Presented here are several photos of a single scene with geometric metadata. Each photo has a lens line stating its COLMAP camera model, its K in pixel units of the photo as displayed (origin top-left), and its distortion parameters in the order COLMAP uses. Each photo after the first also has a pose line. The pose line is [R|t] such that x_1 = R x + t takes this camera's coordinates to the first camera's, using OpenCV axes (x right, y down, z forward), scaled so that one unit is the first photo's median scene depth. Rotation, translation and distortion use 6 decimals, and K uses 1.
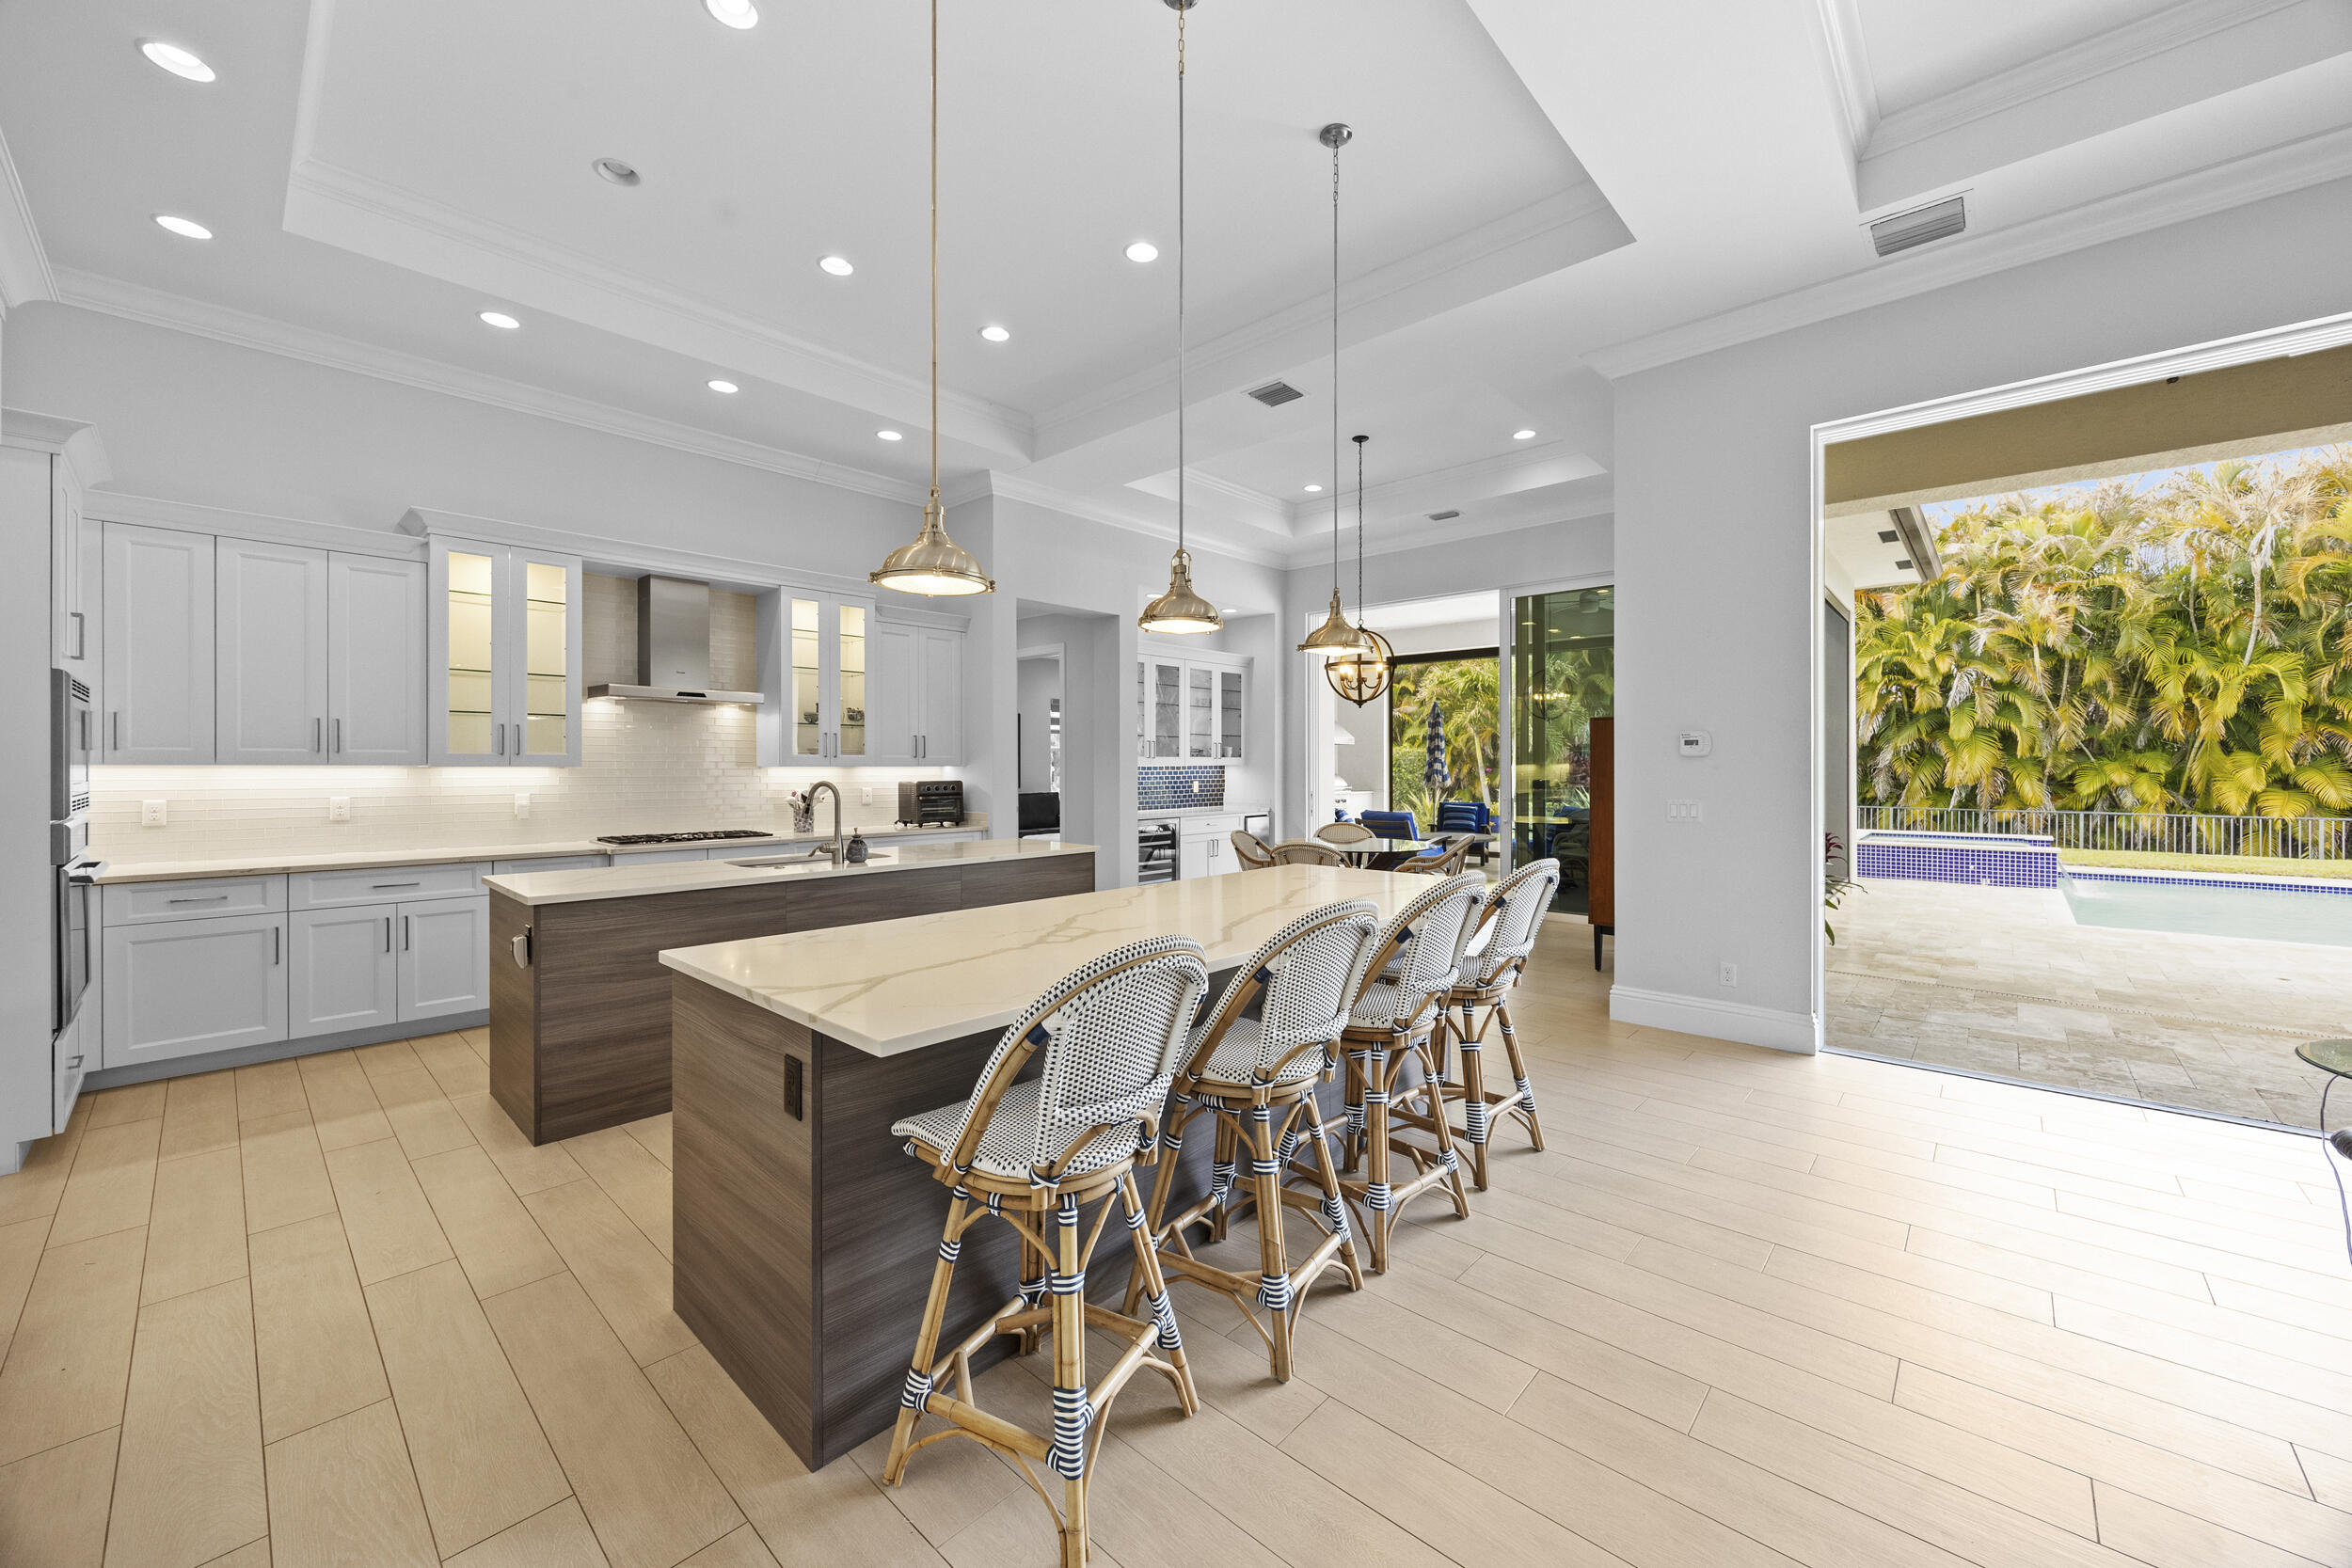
lens RADIAL K [[900.0, 0, 1178.4], [0, 900.0, 768.1], [0, 0, 1]] dist [-0.004954, 0.000349]
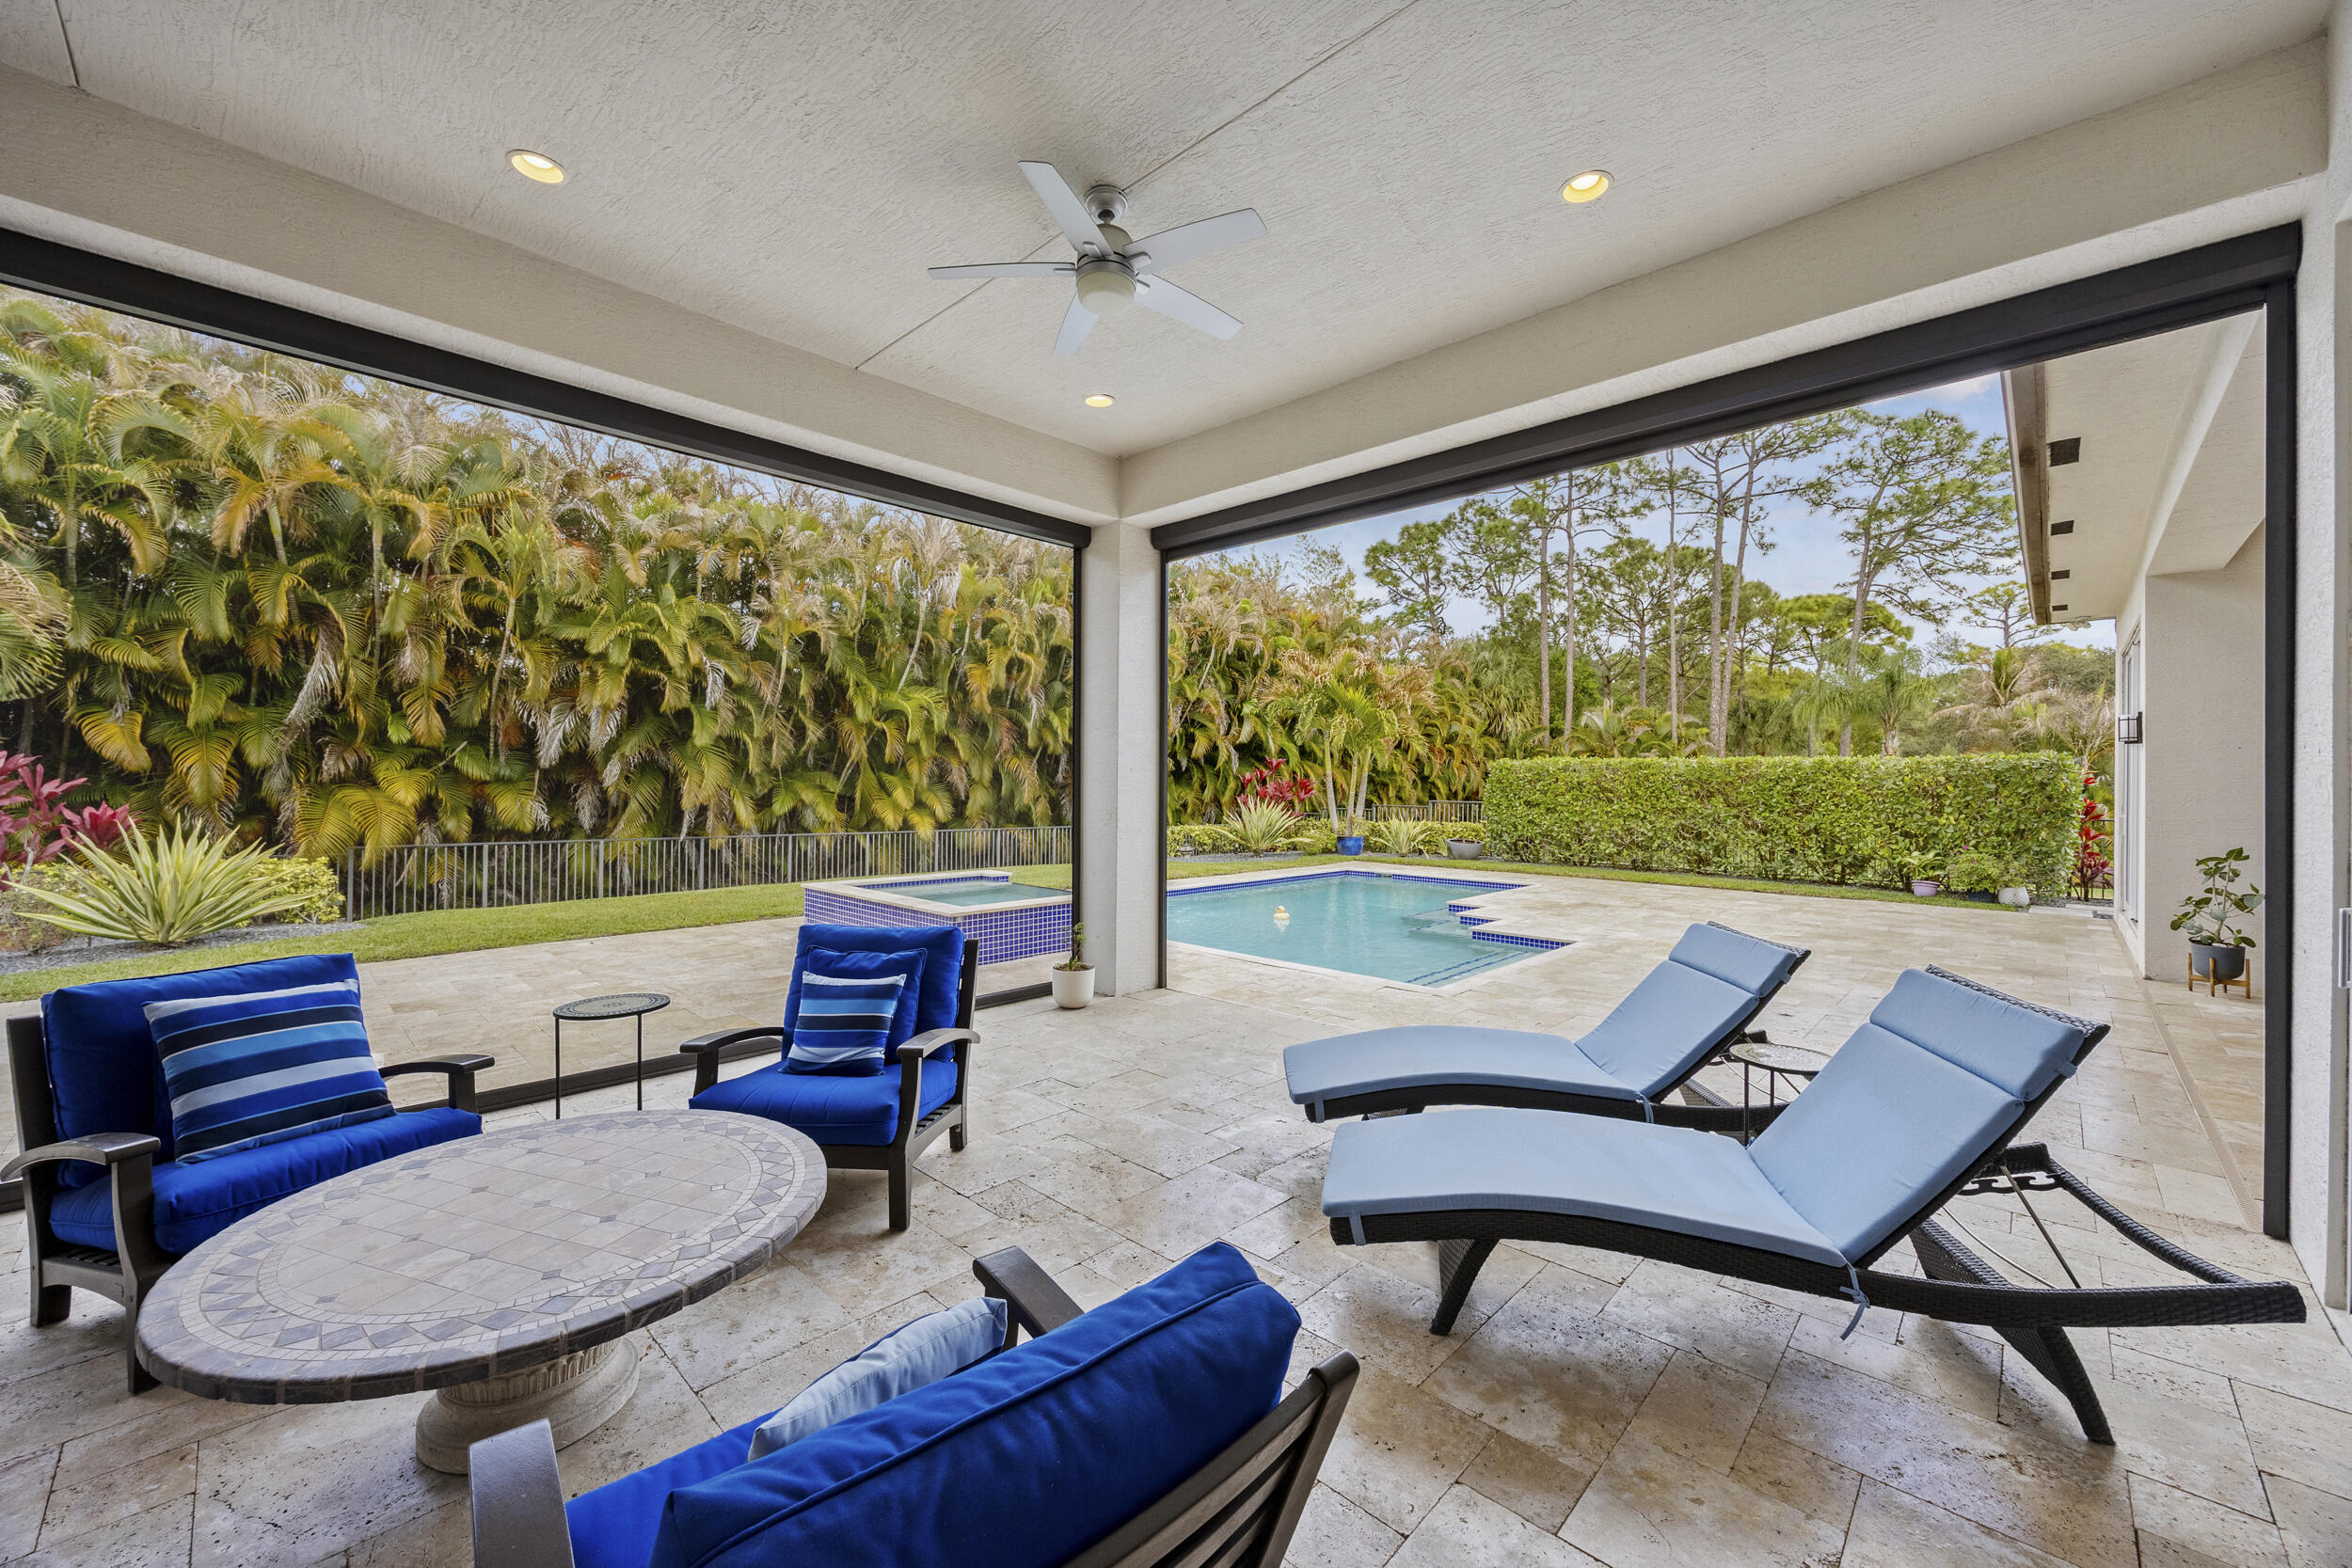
lens RADIAL K [[900.0, 0, 1177.1], [0, 900.0, 791.5], [0, 0, 1]] dist [-0.004954, 0.000349]
pose [[0.024737, -0.004557, 0.999684, 0.224023], [-0.003494, 0.999983, 0.004645, -0.005017], [-0.999688, -0.003608, 0.024721, 1.423007]]
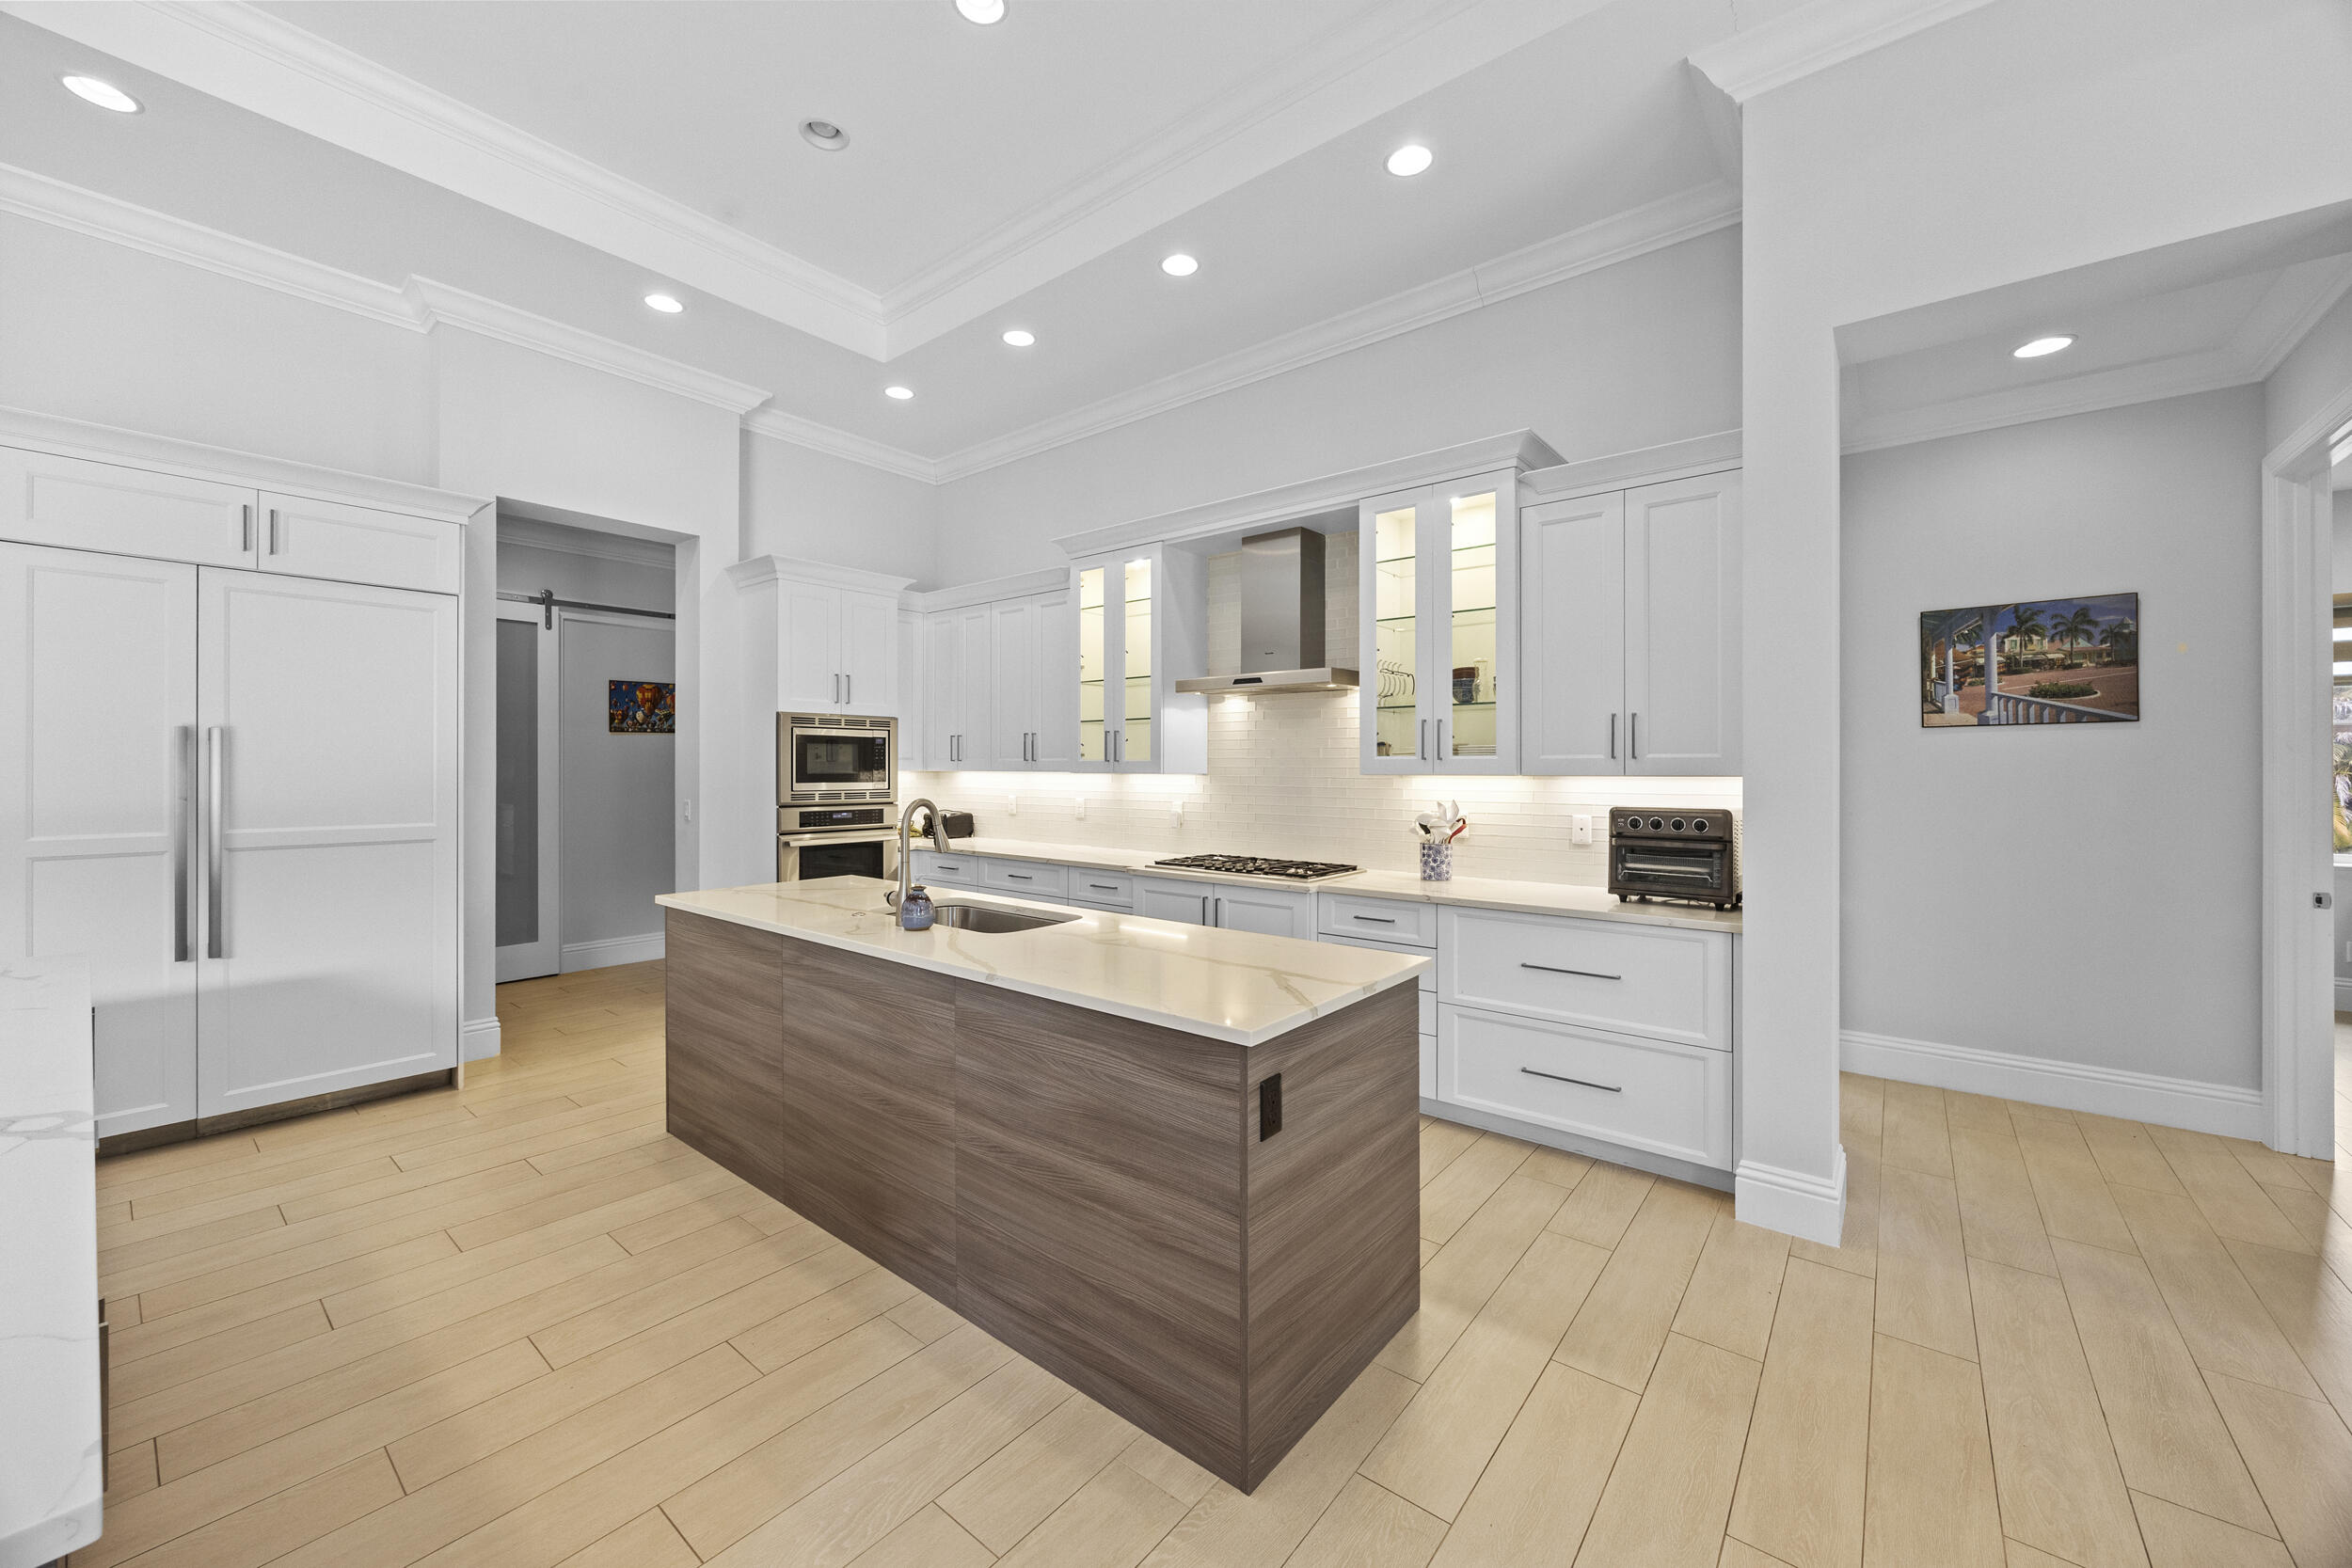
lens RADIAL K [[900.0, 0, 1180.4], [0, 900.0, 768.7], [0, 0, 1]] dist [-0.004954, 0.000349]
pose [[0.067073, 0.000198, -0.997748, 0.168971], [-0.002907, 0.999996, 0.000003, -0.004653], [0.997744, 0.002900, 0.067073, 0.675828]]
